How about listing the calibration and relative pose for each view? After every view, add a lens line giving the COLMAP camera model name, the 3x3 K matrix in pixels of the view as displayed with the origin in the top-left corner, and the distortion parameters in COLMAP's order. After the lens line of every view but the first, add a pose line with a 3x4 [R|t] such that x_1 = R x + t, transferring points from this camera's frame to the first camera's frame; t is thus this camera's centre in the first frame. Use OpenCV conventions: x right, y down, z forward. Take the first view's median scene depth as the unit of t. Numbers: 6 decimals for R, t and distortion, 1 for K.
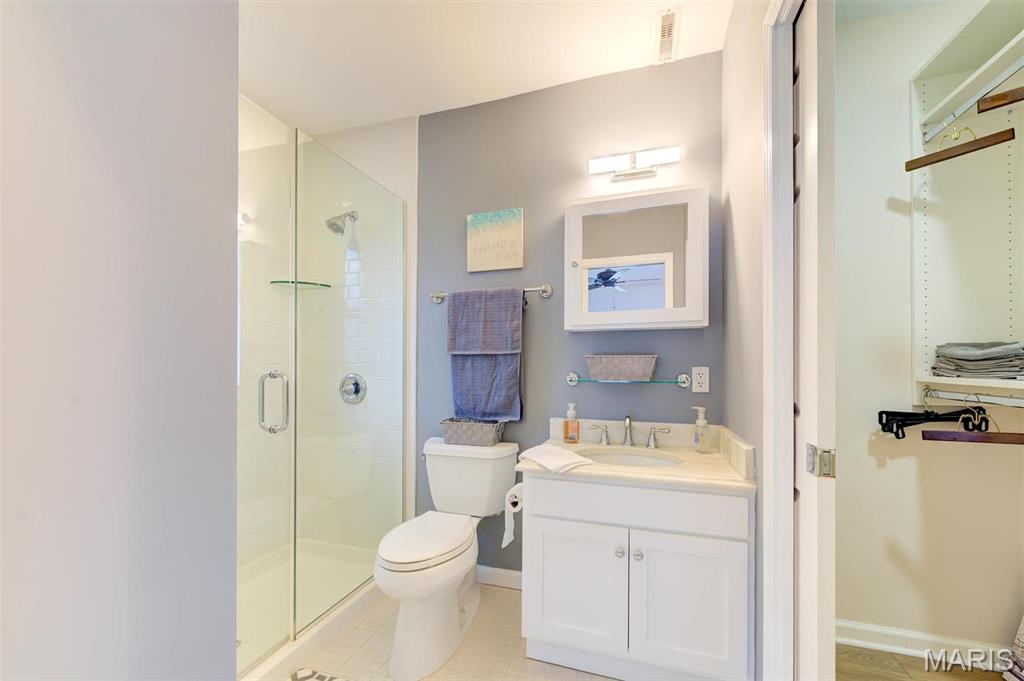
lens RADIAL K [[399.5, 0, 509.6], [0, 399.5, 373.6], [0, 0, 1]] dist [-0.000499, -0.000588]
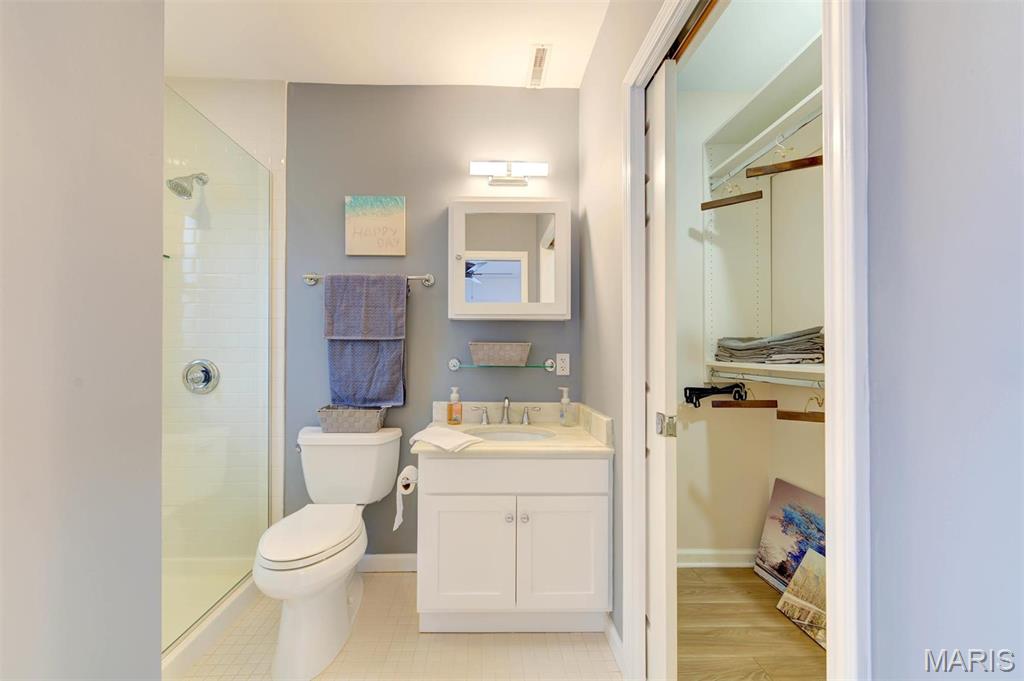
lens RADIAL K [[391.6, 0, 490.2], [0, 391.6, 358.9], [0, 0, 1]] dist [0.000511, -0.000089]
pose [[0.944613, 0.000437, 0.328186, -0.098974], [0.000016, 0.999999, -0.001380, 0.000253], [-0.328187, 0.001309, 0.944612, -0.018442]]
